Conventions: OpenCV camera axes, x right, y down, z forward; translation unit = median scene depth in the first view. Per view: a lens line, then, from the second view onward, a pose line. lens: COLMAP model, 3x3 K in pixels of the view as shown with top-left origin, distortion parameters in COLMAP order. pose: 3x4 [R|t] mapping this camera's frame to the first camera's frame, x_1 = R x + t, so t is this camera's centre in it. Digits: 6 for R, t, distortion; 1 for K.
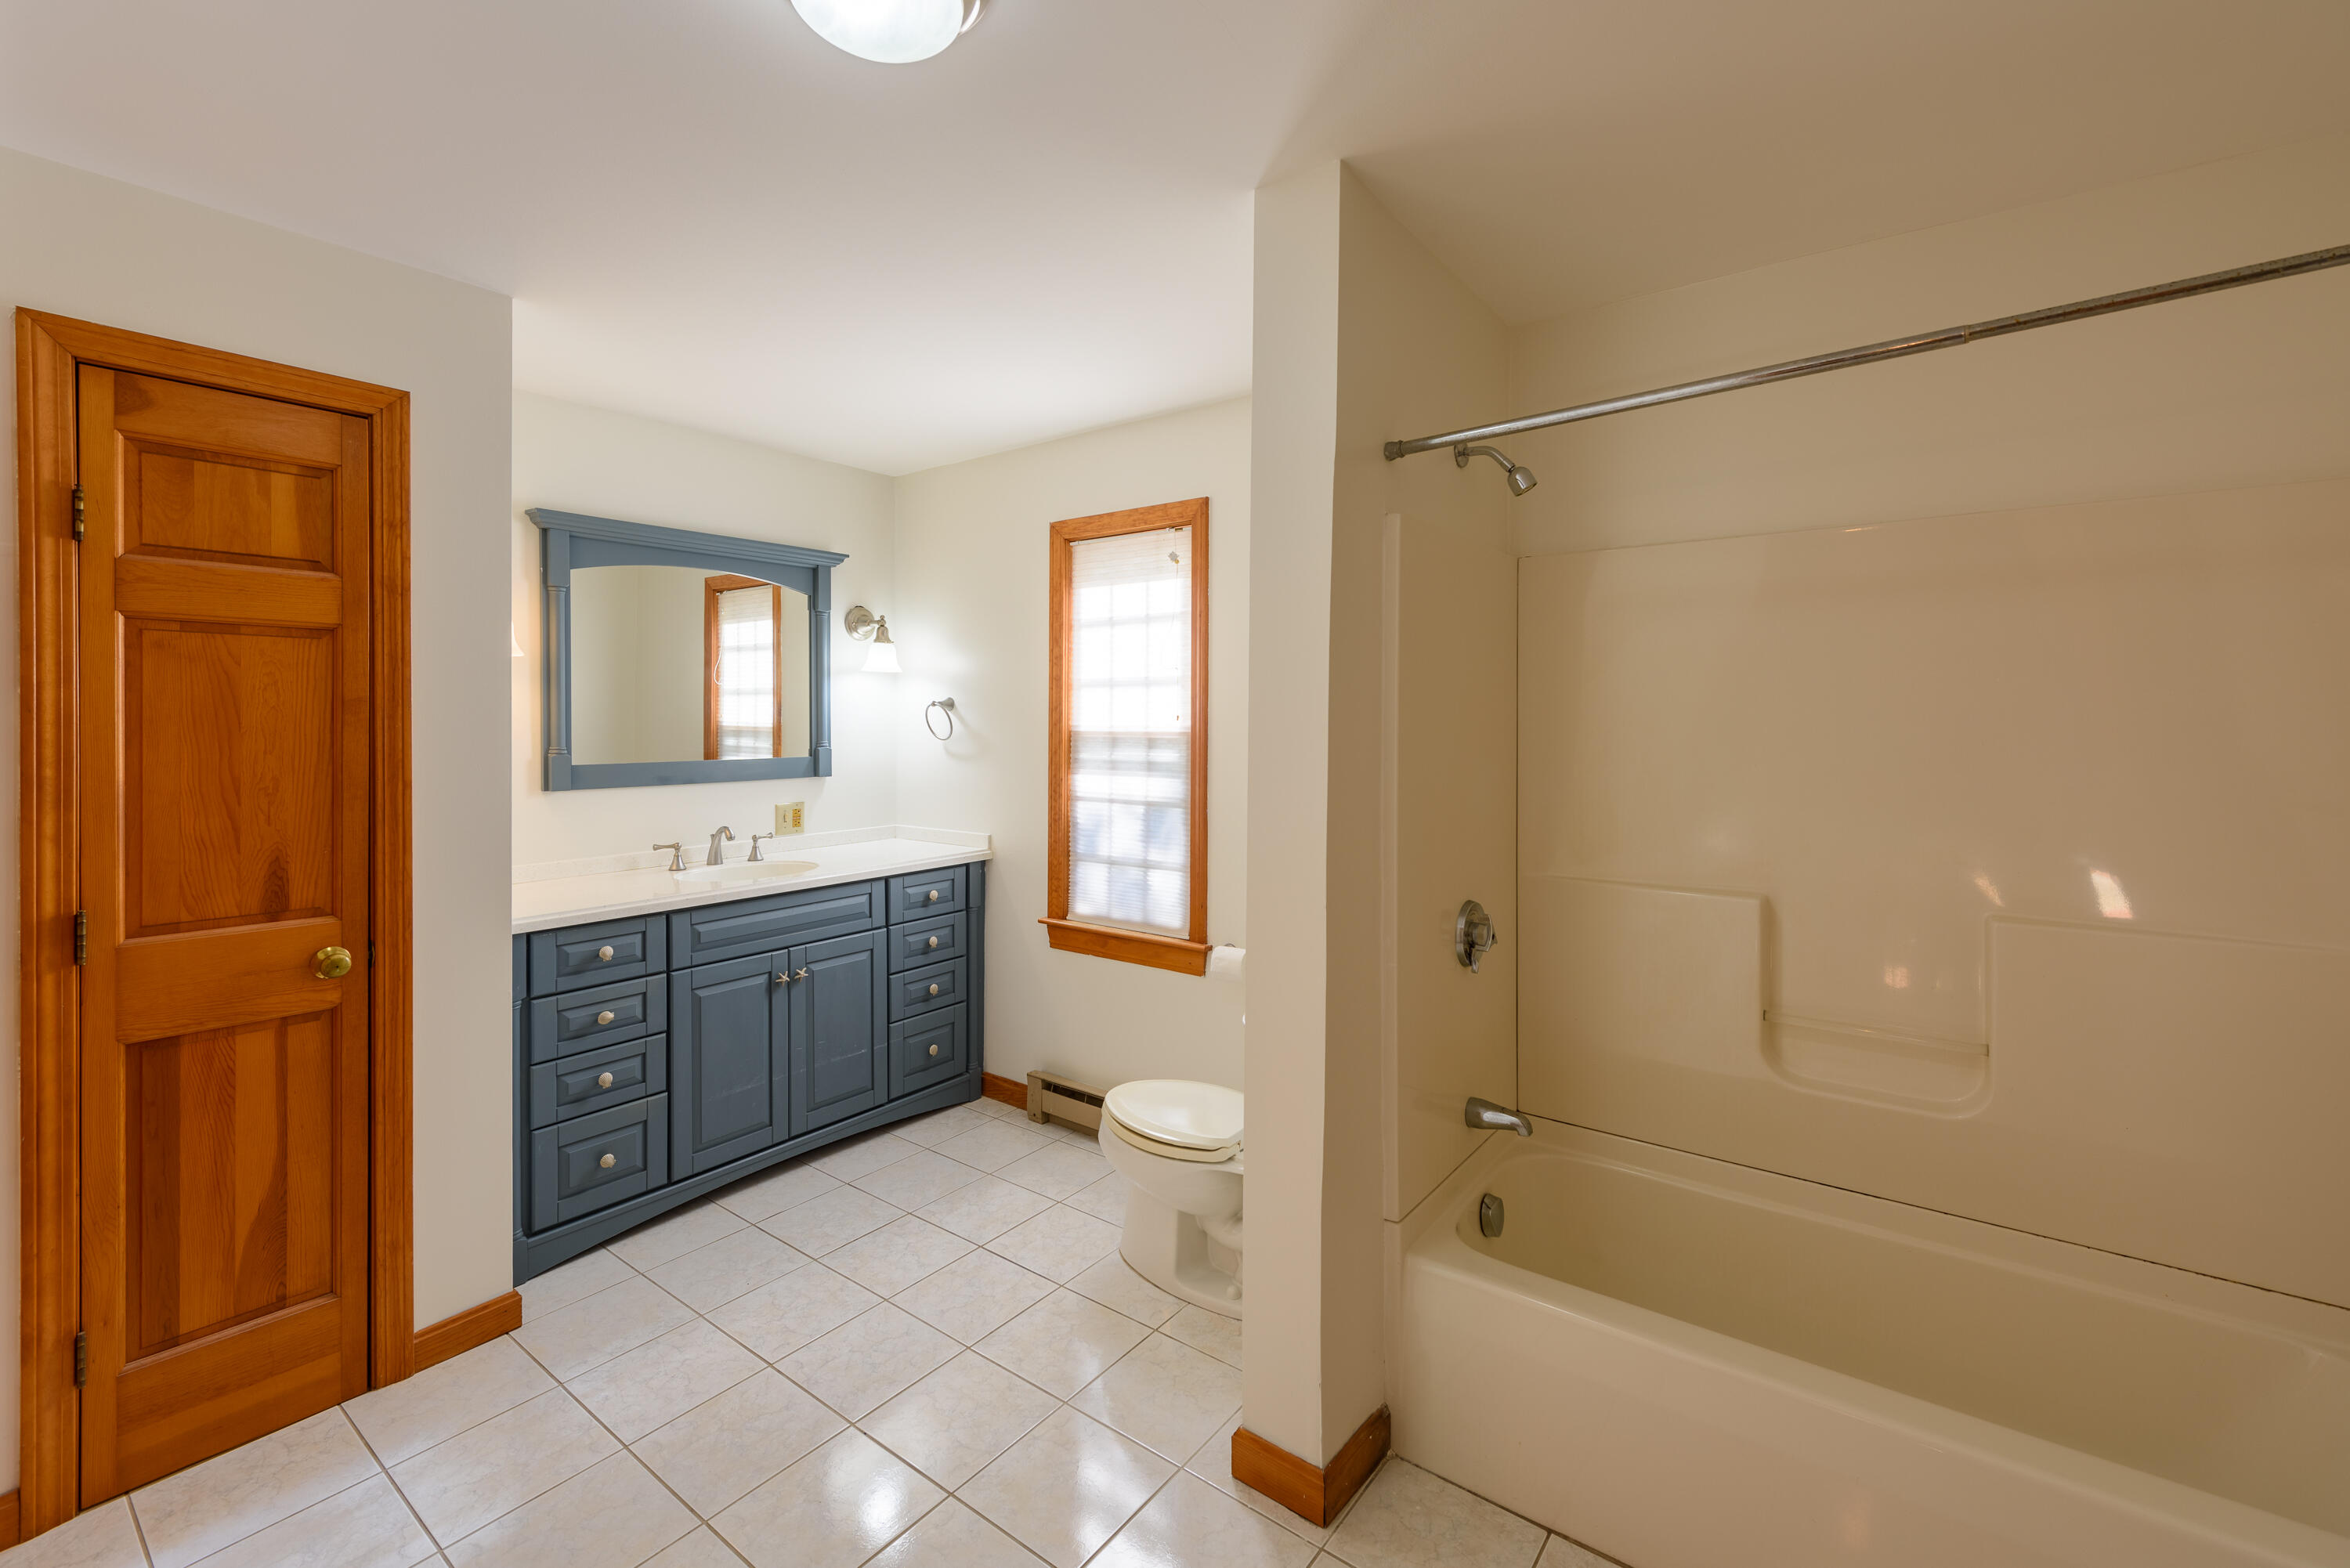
lens RADIAL K [[1005.3, 0, 1184.4], [0, 1005.3, 716.4], [0, 0, 1]] dist [-0.008256, -0.000350]
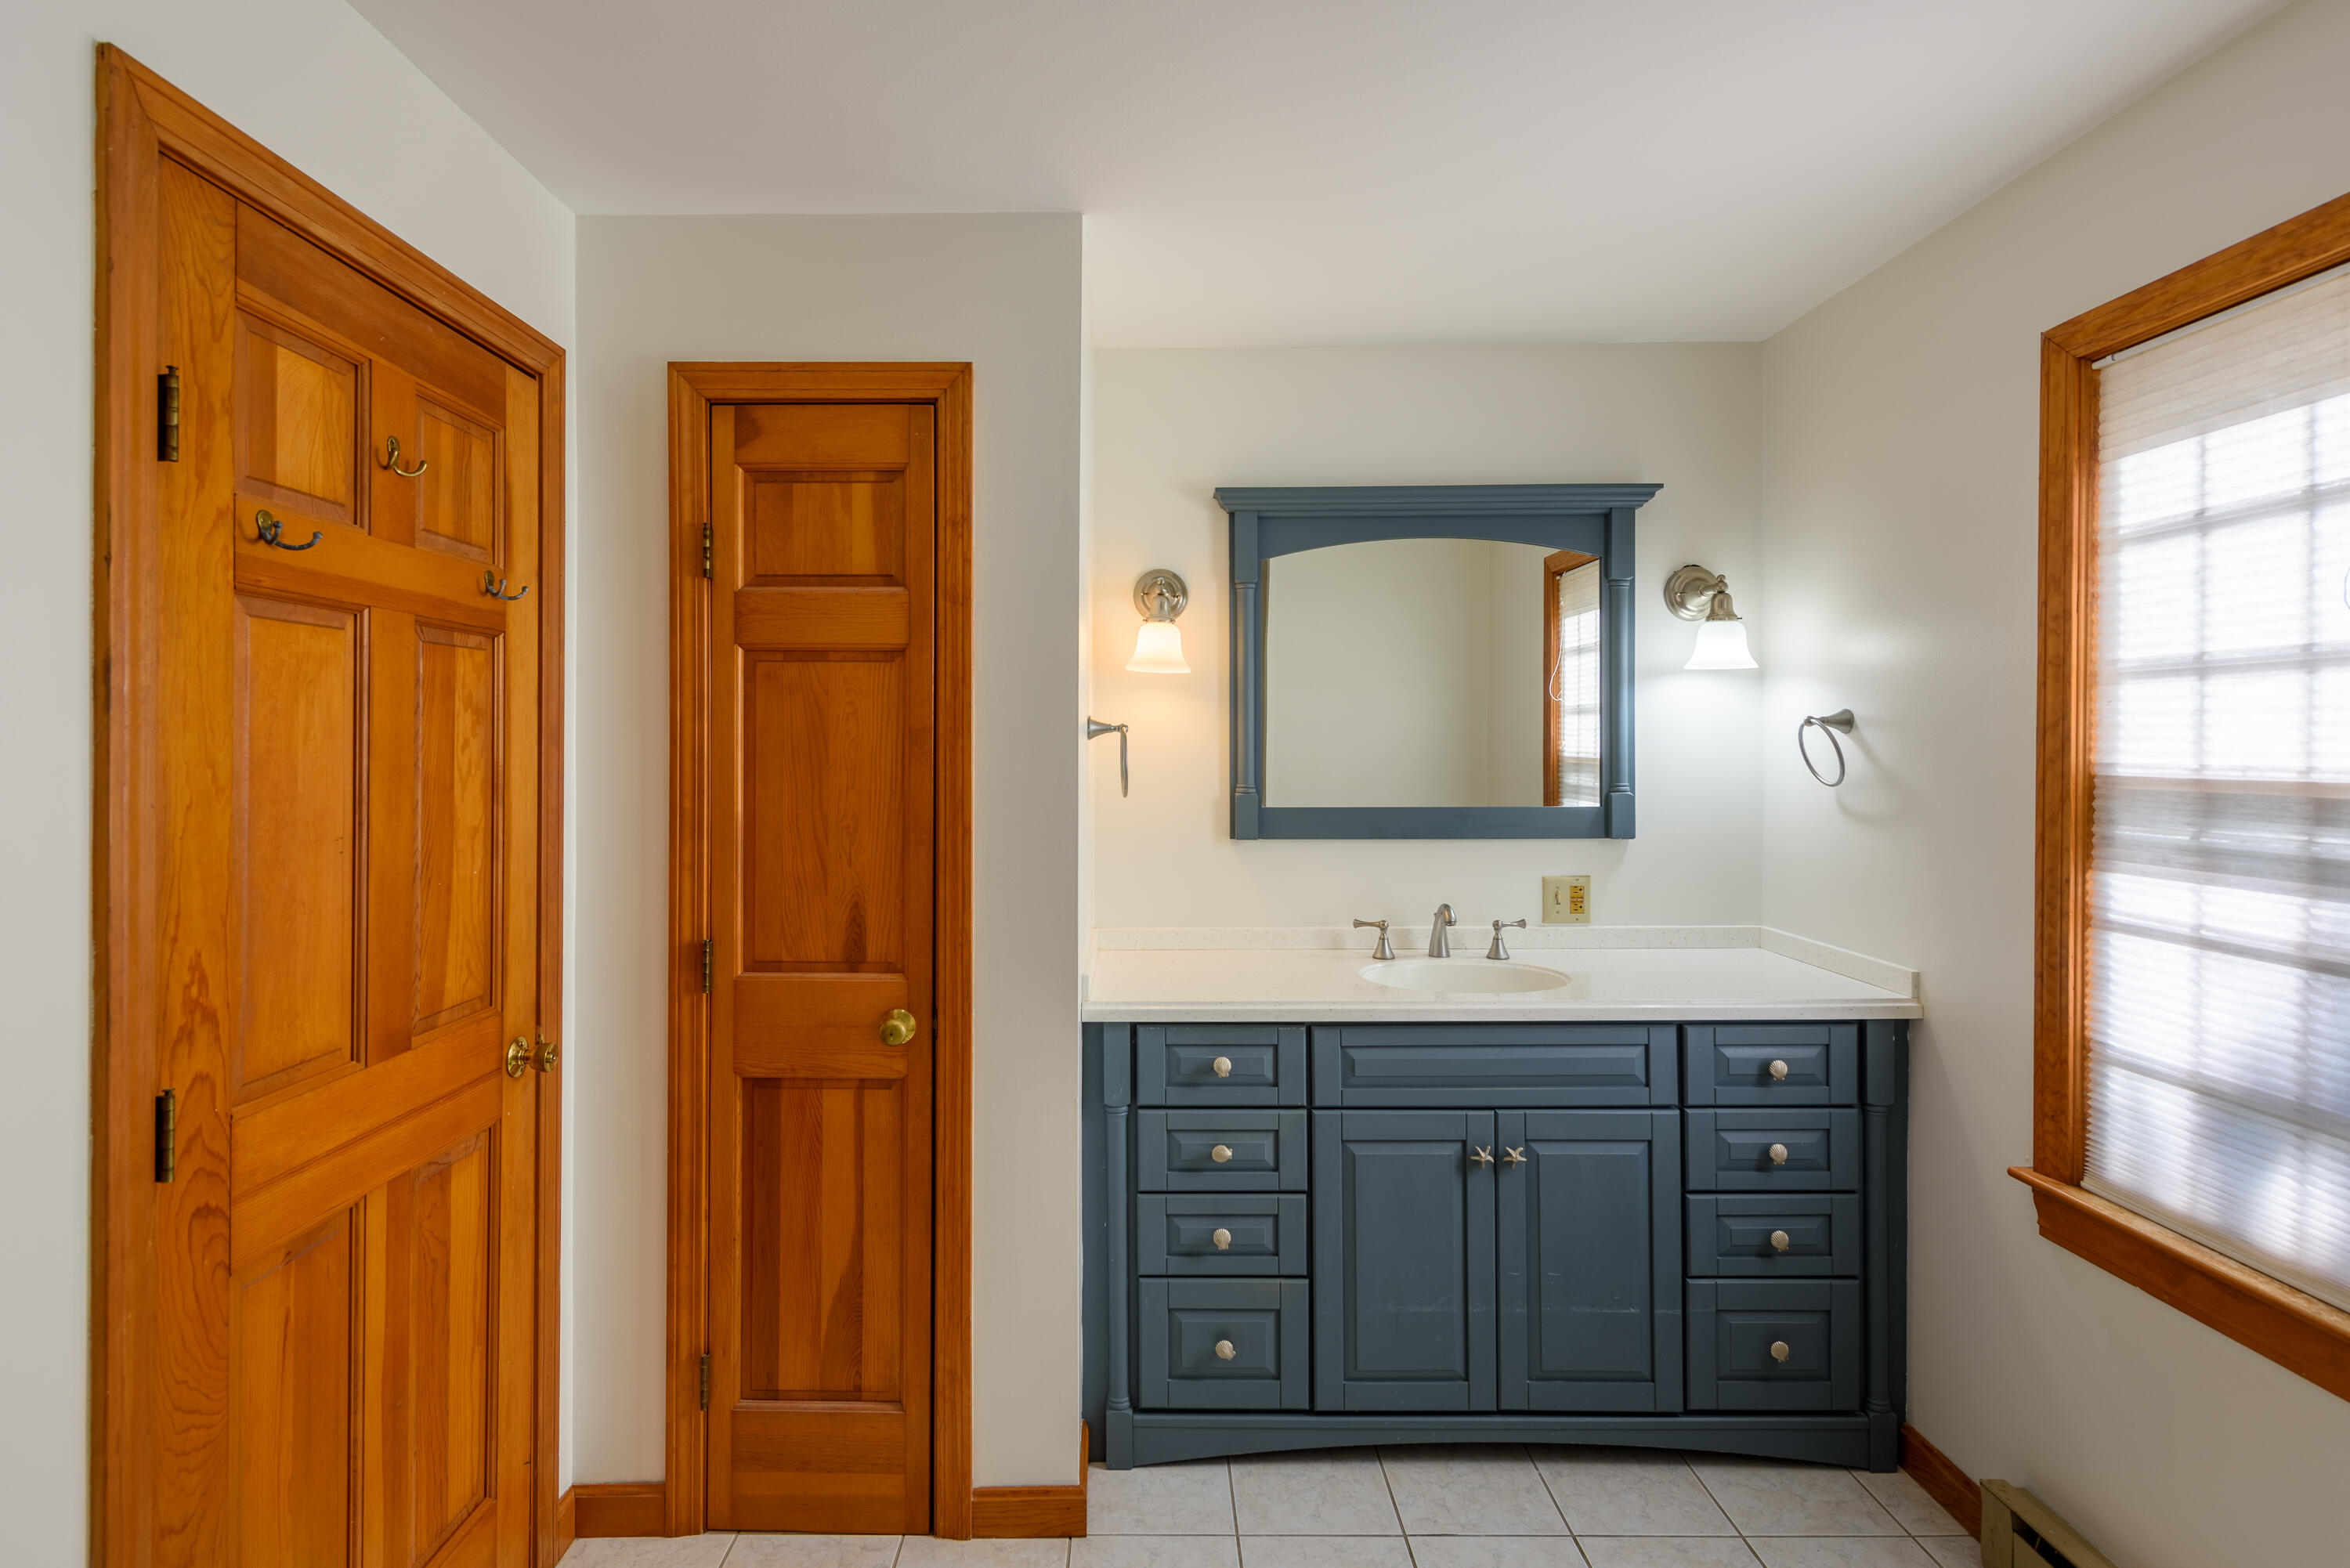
lens RADIAL K [[1148.6, 0, 1169.2], [0, 1148.6, 745.0], [0, 0, 1]] dist [0.018605, -0.011425]
pose [[0.587602, -0.001094, -0.809150, 0.095683], [0.004815, 0.999986, 0.002145, -0.003578], [0.809136, -0.005157, 0.587599, 0.513961]]
